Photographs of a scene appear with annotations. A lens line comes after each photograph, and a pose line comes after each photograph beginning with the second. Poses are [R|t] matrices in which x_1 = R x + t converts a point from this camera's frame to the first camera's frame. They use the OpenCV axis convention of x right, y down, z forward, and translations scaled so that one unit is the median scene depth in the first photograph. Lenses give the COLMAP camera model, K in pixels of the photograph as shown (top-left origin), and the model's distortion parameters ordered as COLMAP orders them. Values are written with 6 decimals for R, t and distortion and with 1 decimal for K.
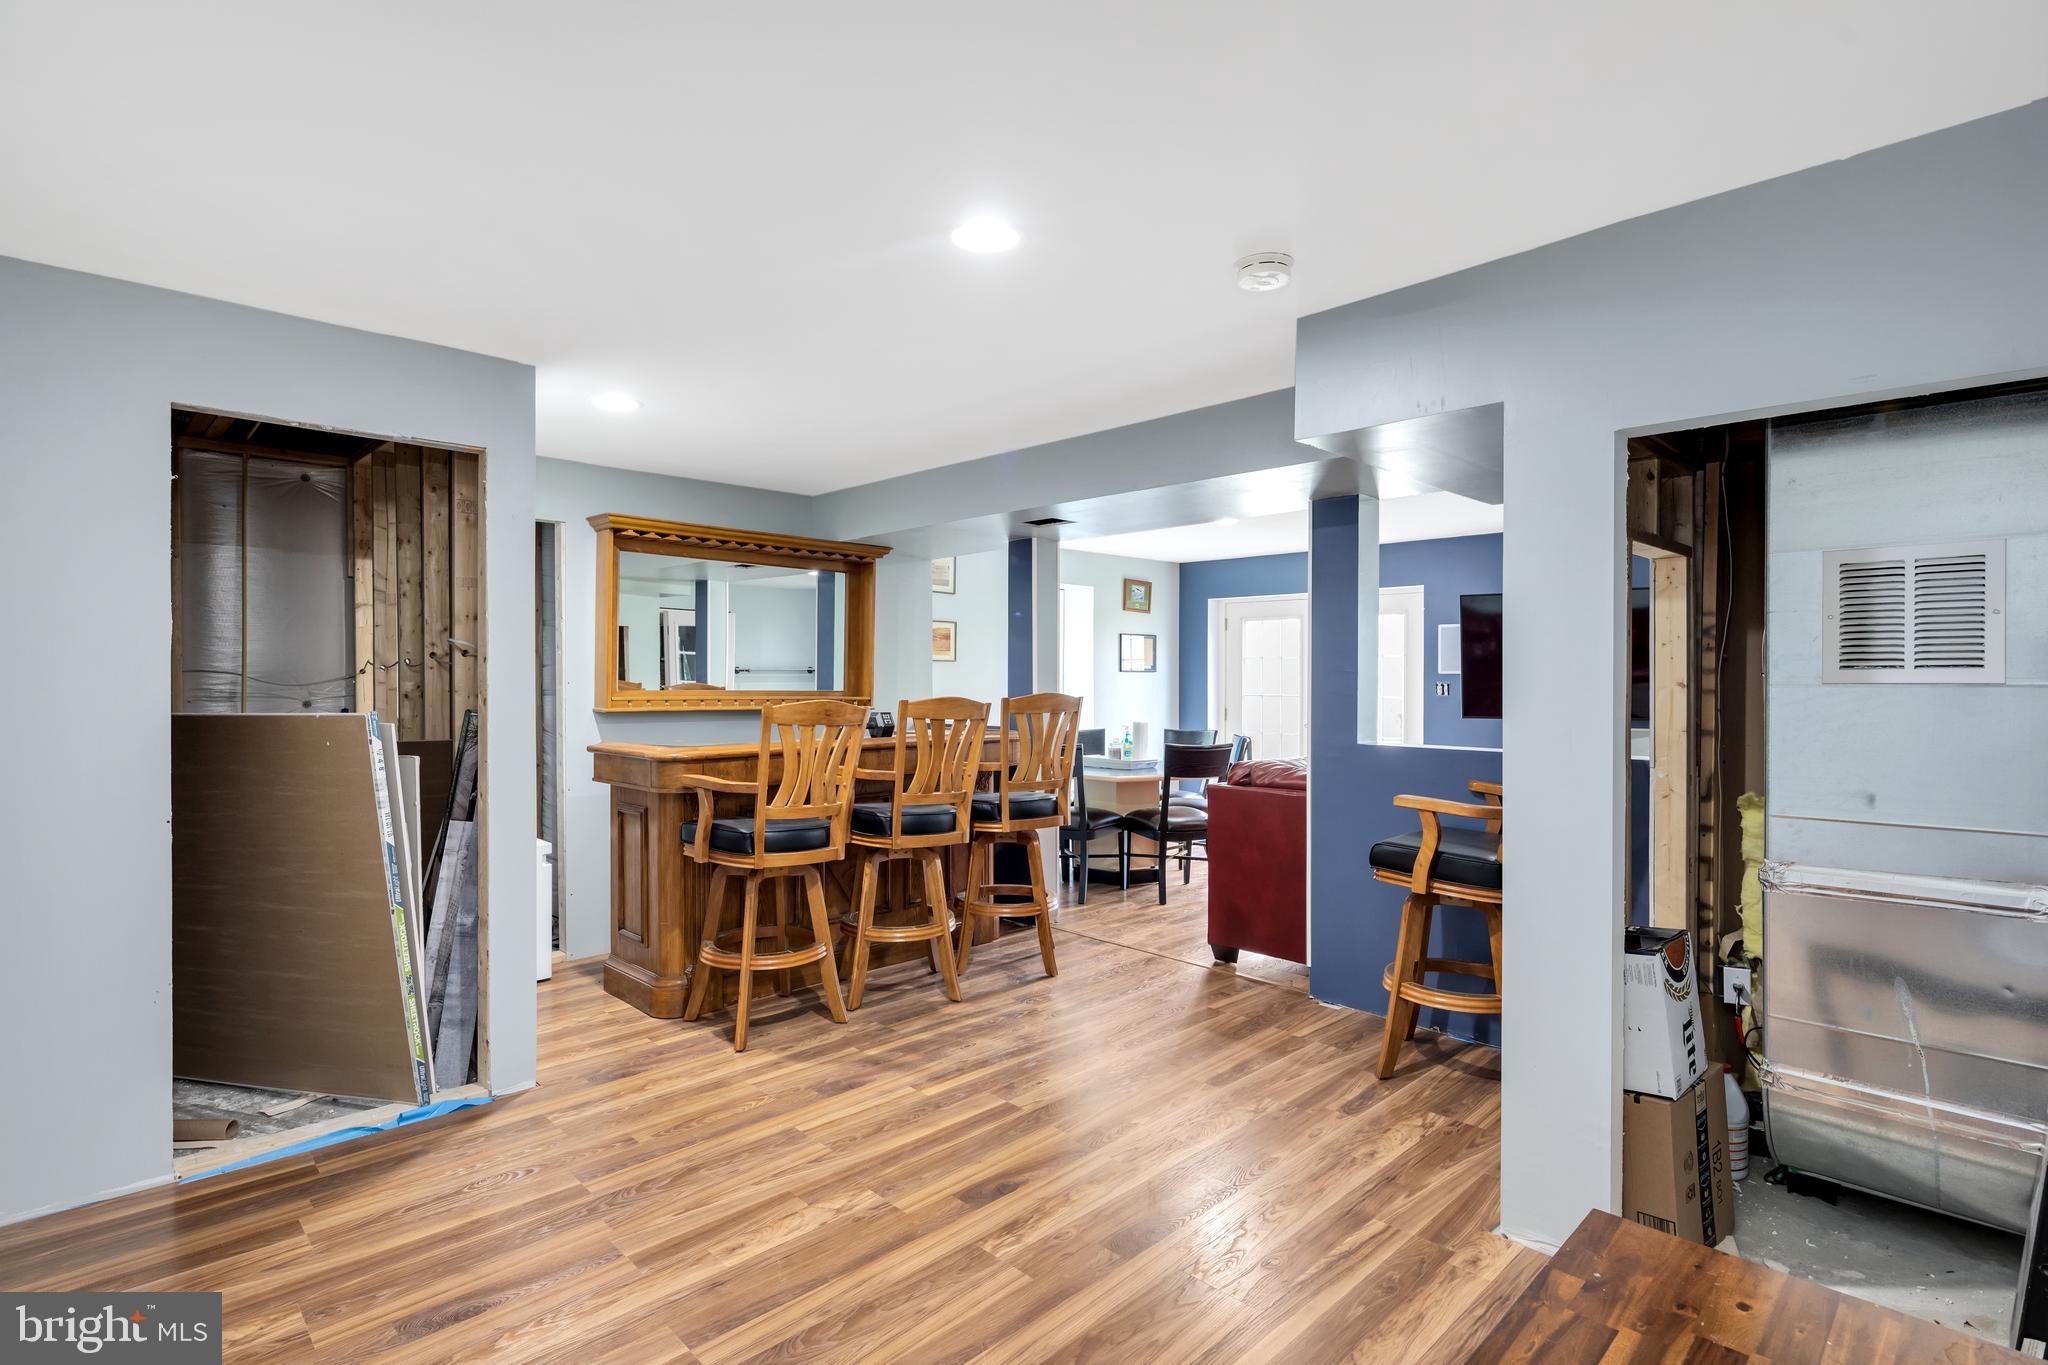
lens RADIAL K [[1004.4, 0, 1019.4], [0, 1004.4, 661.9], [0, 0, 1]] dist [-0.000386, -0.000056]
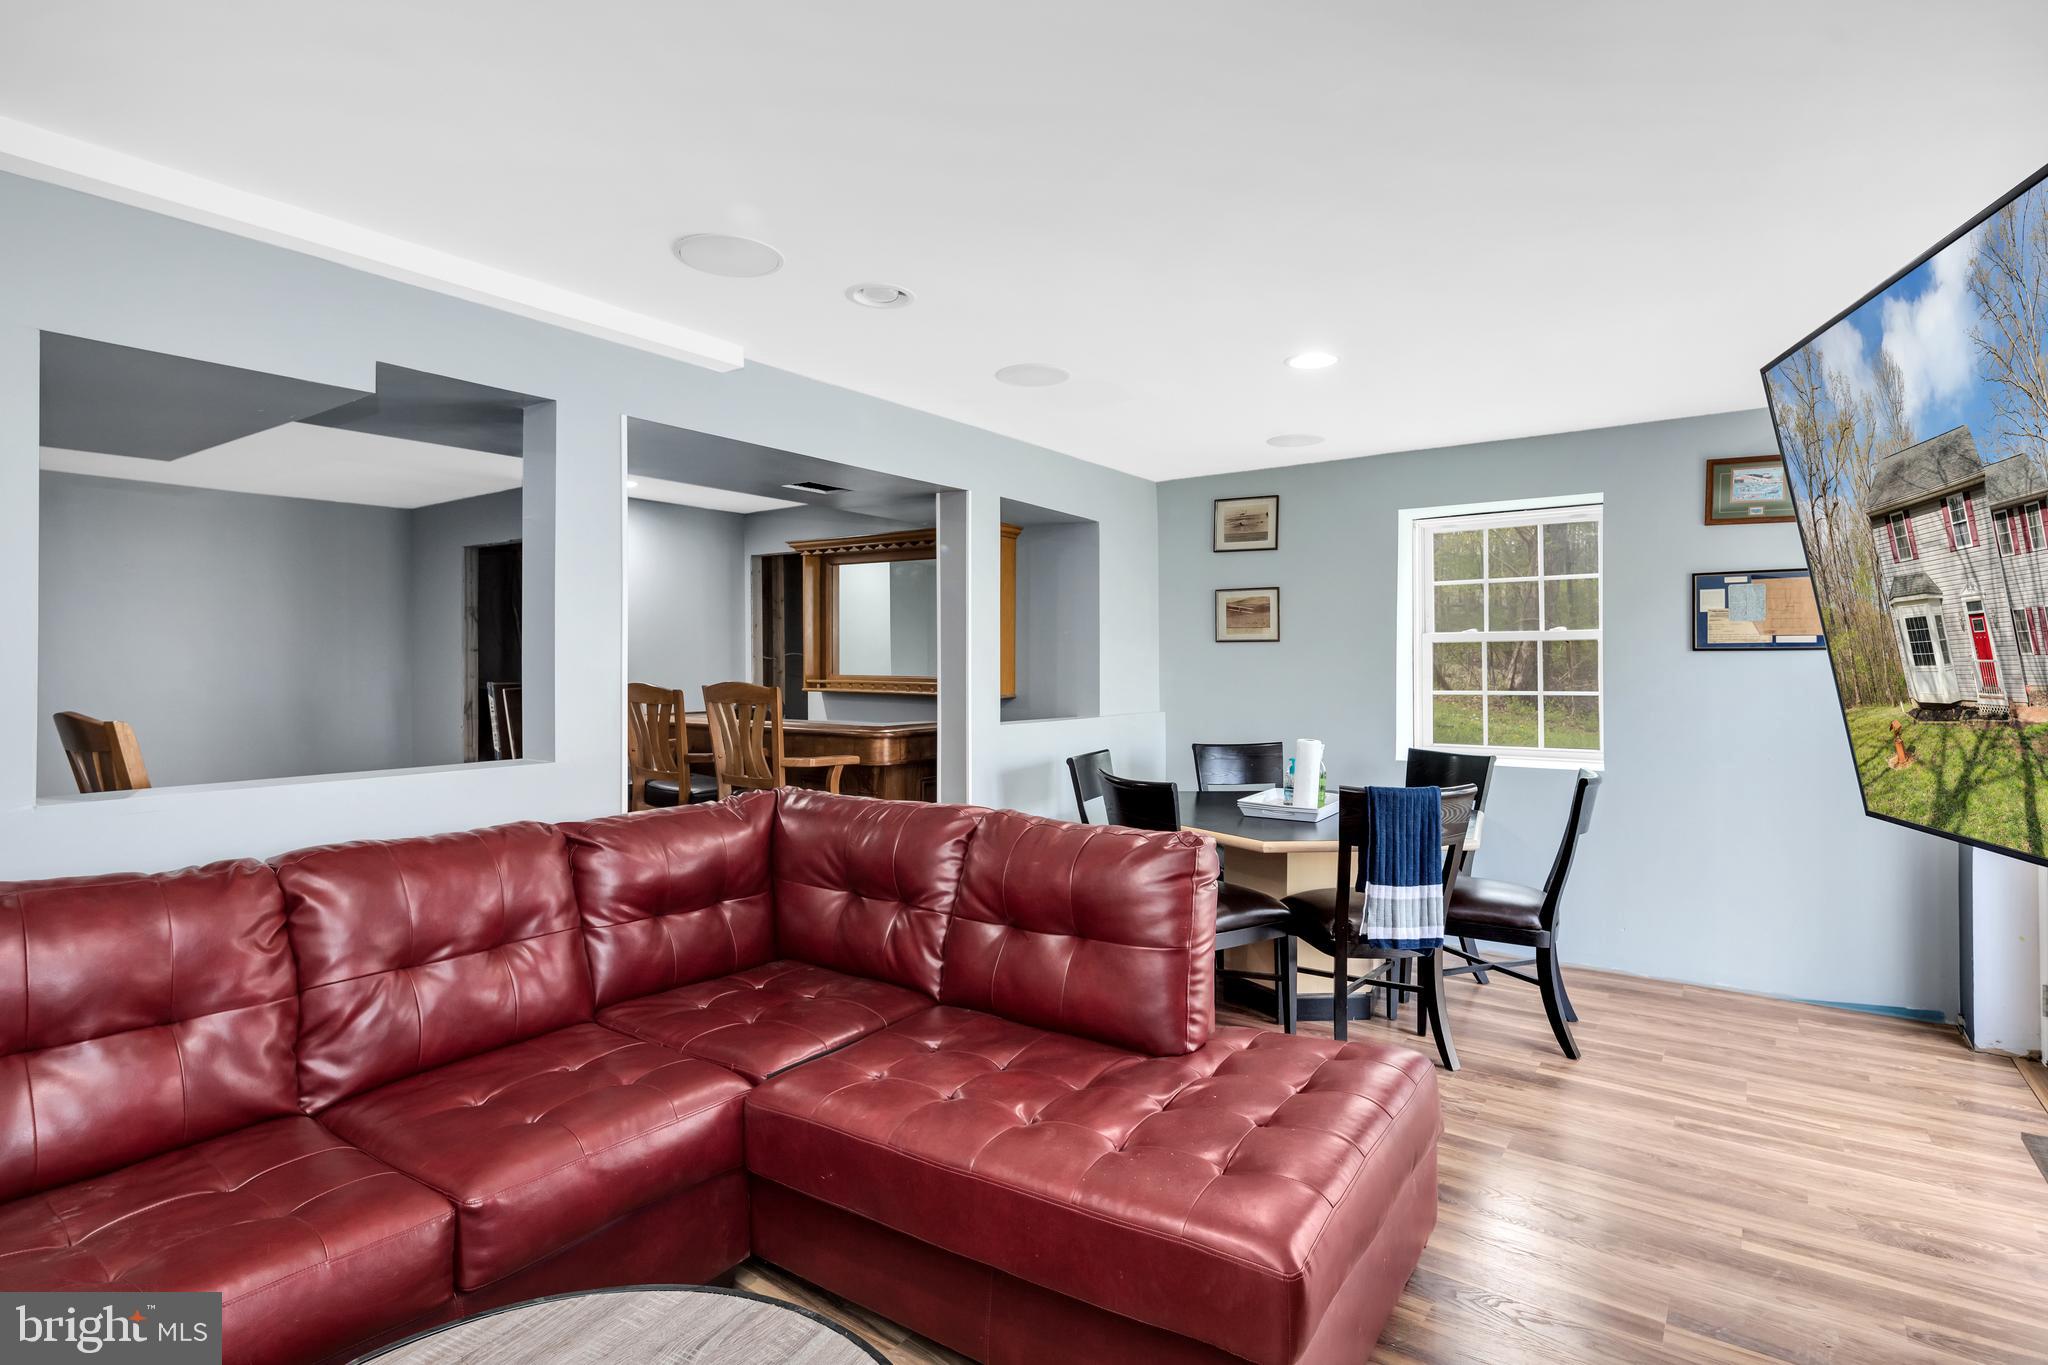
lens RADIAL K [[1004.4, 0, 1019.4], [0, 1004.4, 661.9], [0, 0, 1]] dist [-0.000386, -0.000056]
pose [[0.162450, 0.000929, -0.986716, 0.664241], [0.020347, 0.999784, 0.004291, 0.007632], [0.986507, -0.020774, 0.162396, 0.744617]]
